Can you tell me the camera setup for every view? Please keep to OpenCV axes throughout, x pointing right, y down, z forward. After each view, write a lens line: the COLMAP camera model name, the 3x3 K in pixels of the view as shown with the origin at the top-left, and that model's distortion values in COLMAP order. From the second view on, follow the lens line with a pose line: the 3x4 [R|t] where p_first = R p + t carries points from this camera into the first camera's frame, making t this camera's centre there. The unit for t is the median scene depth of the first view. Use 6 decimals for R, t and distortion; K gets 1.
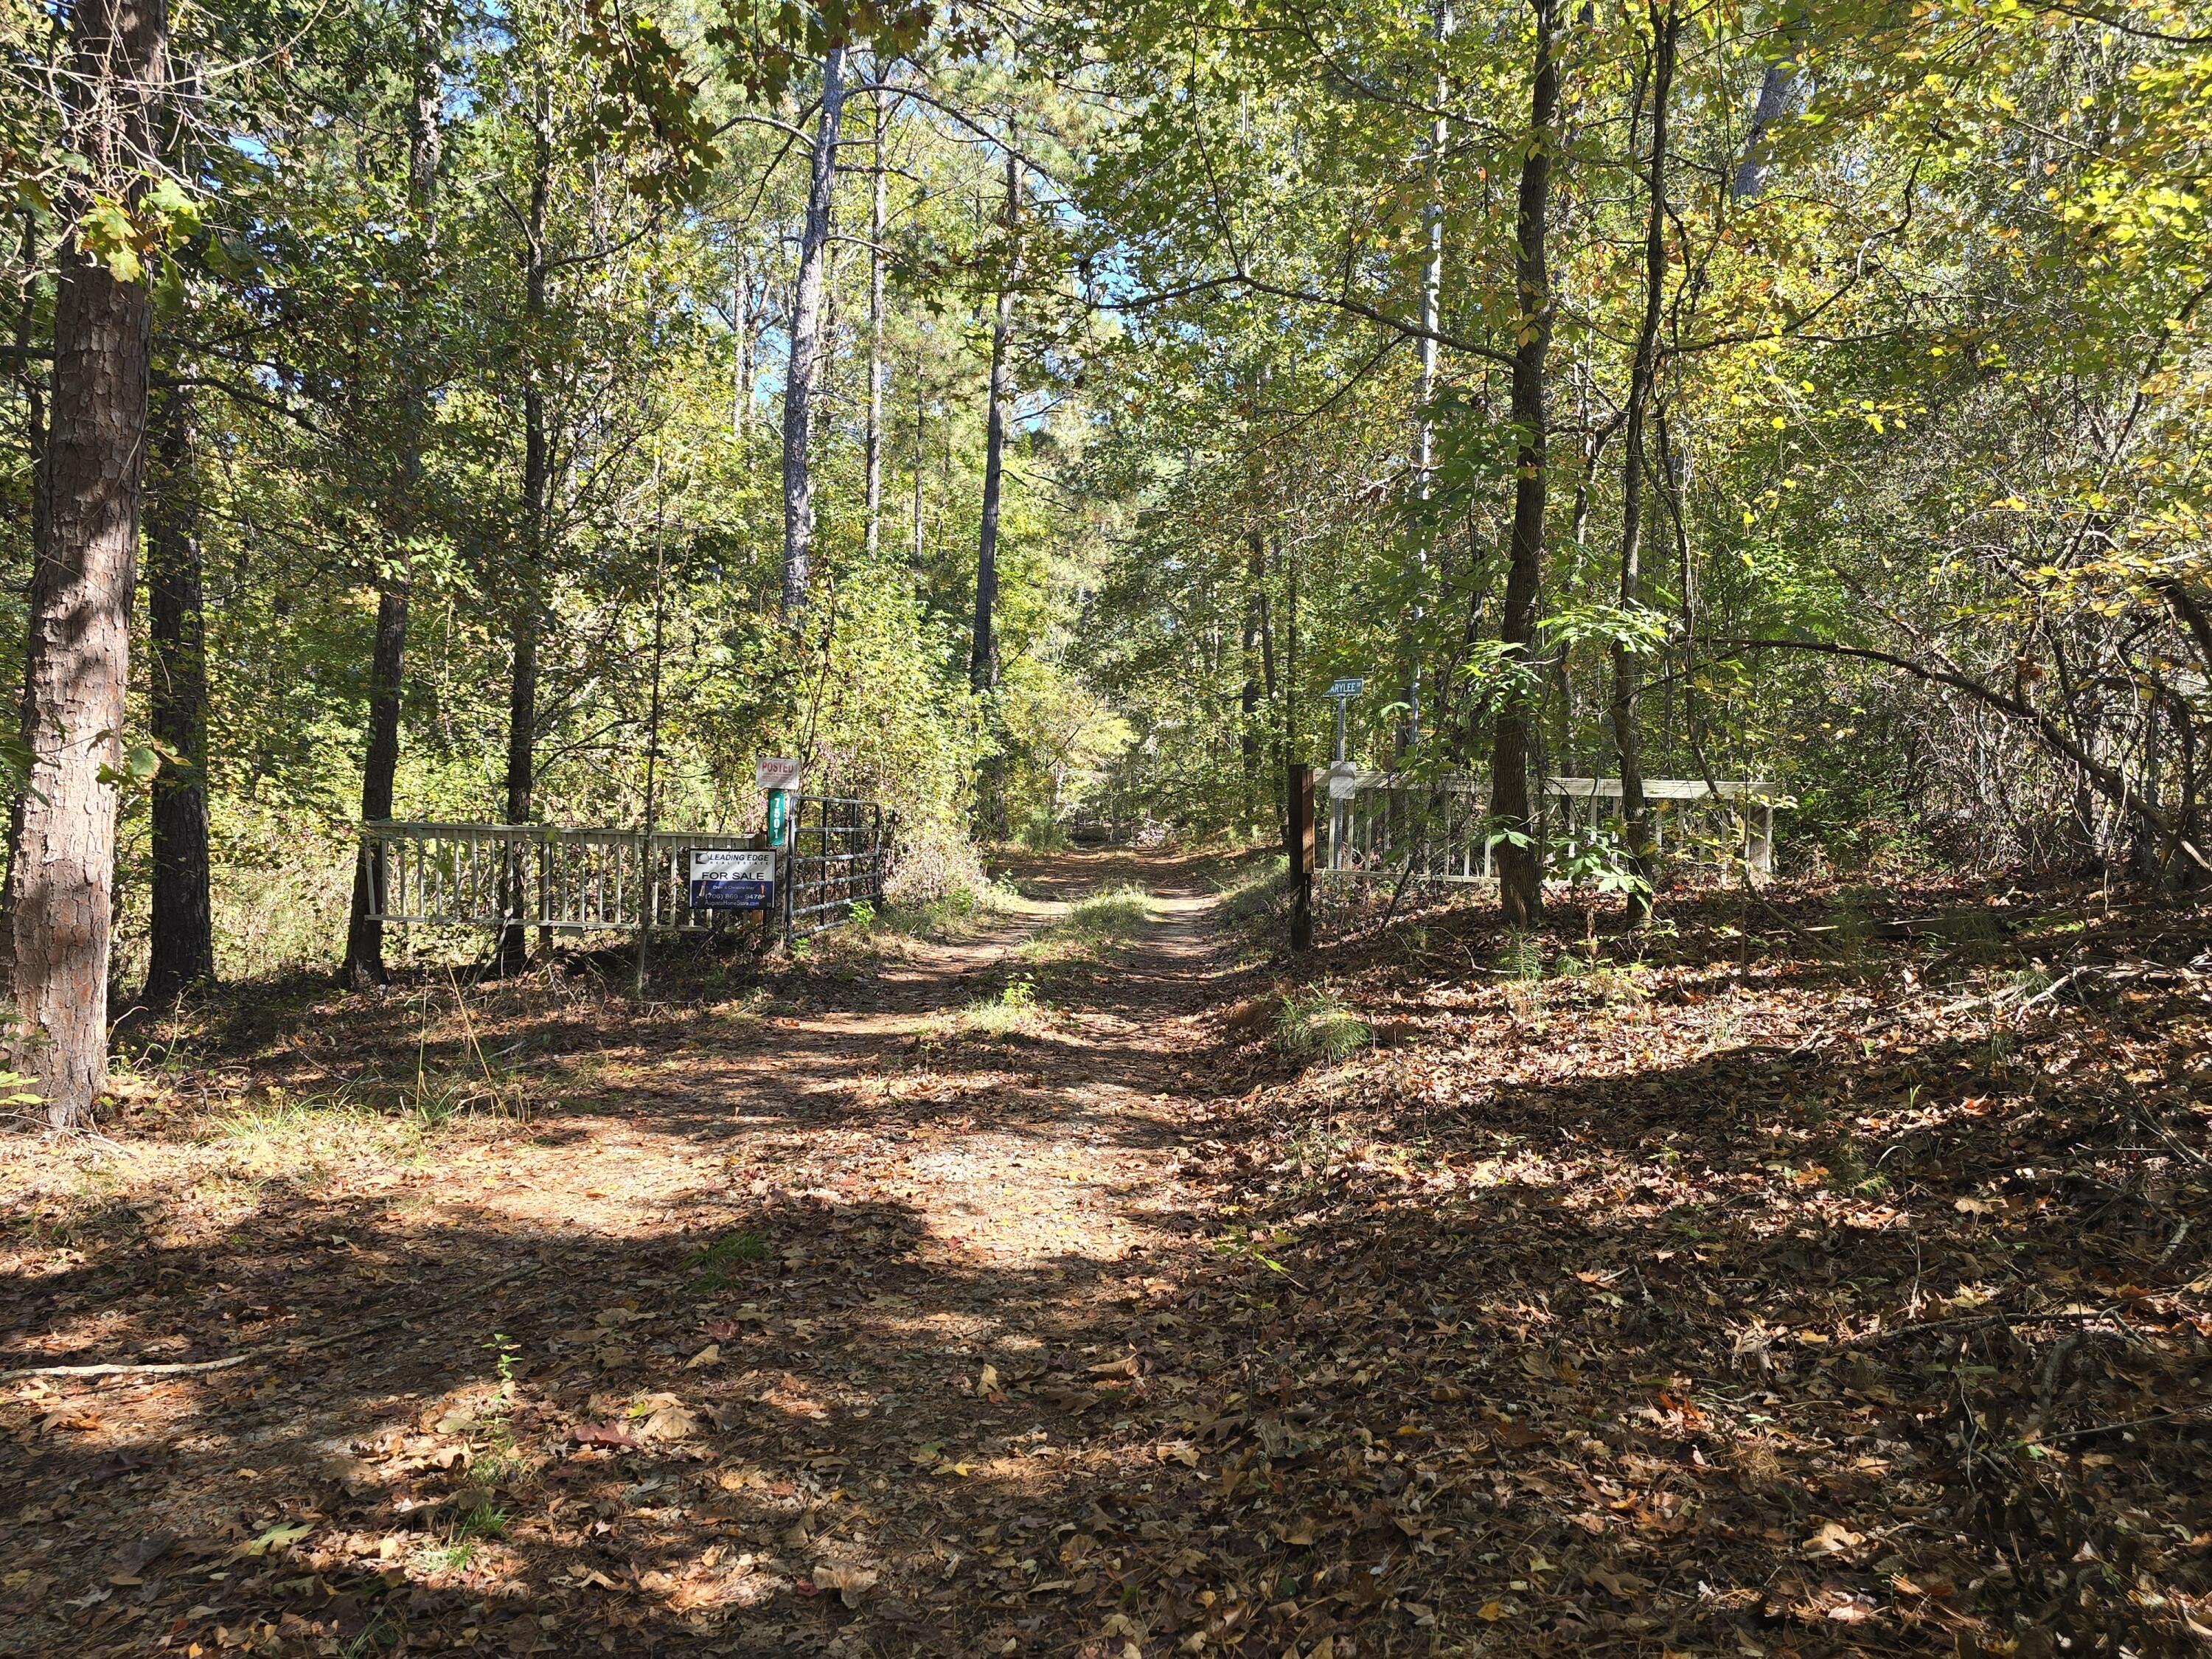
lens RADIAL K [[1920.7, 0, 1141.5], [0, 1920.7, 836.3], [0, 0, 1]] dist [0.005116, -0.048483]
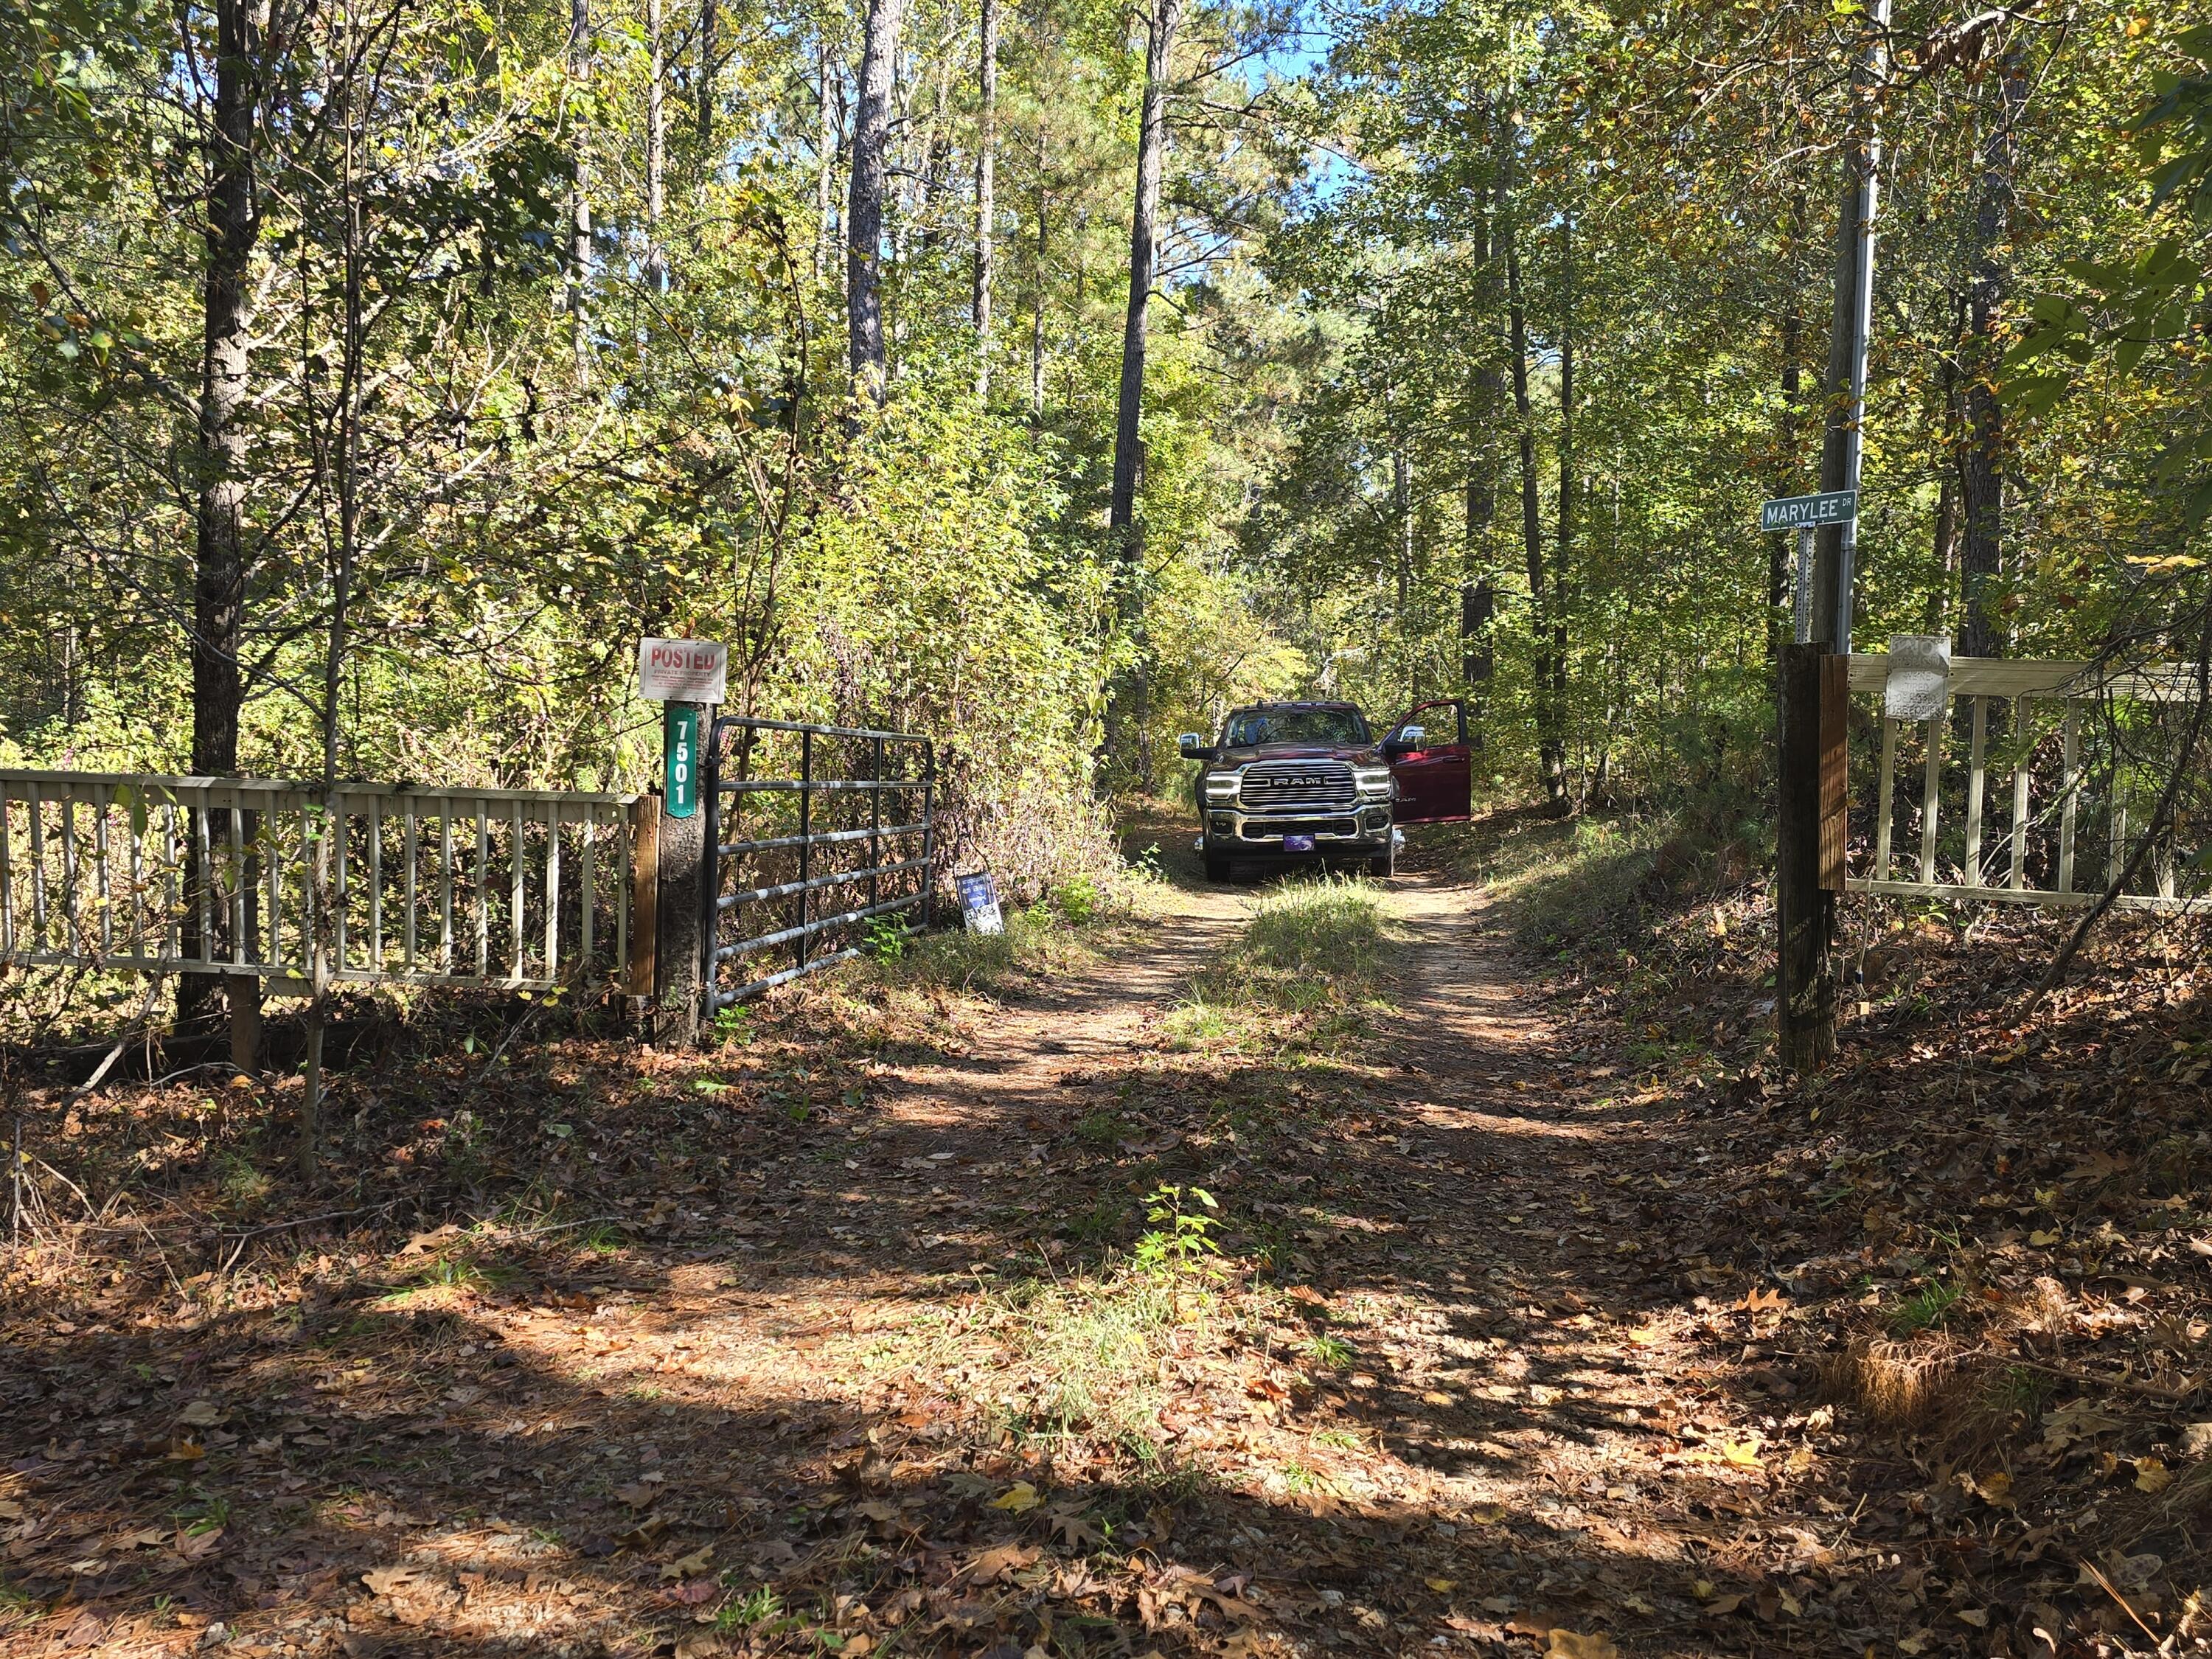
lens RADIAL K [[1920.7, 0, 1141.5], [0, 1920.7, 836.3], [0, 0, 1]] dist [0.005116, -0.048483]
pose [[0.997012, 0.007163, -0.076914, -0.024061], [-0.005009, 0.999591, 0.028163, -0.003700], [0.077084, -0.027694, 0.996640, 0.356016]]
